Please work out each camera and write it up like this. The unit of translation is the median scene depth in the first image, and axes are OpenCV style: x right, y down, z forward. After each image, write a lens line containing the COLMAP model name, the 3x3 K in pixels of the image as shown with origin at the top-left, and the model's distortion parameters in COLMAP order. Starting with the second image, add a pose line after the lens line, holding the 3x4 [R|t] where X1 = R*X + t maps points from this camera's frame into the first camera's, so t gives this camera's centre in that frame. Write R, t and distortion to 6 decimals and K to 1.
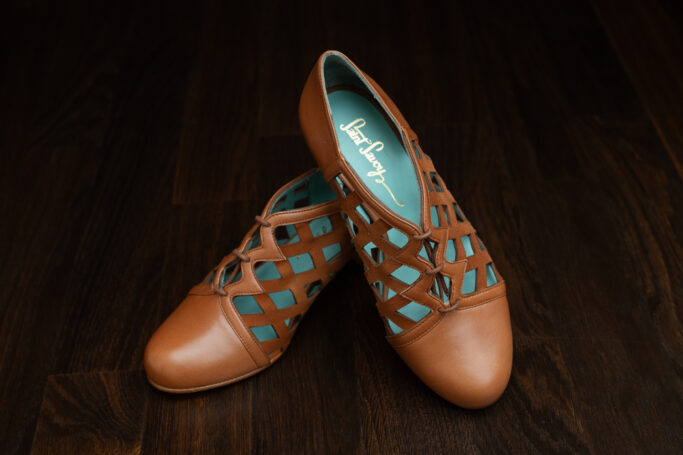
lens RADIAL K [[988.0, 0, 341.9], [0, 988.0, 227.8], [0, 0, 1]] dist [-0.080189, 0.000000]
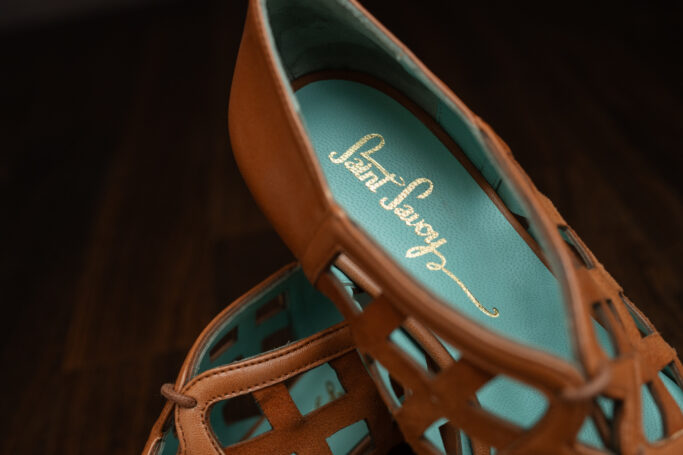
lens RADIAL K [[988.0, 0, 342.0], [0, 988.0, 227.3], [0, 0, 1]] dist [-0.080189, 0.000000]
pose [[0.990530, -0.136408, -0.015576, 0.006444], [0.133282, 0.982600, -0.129356, -0.013737], [0.032950, 0.126055, 0.991476, 0.569096]]
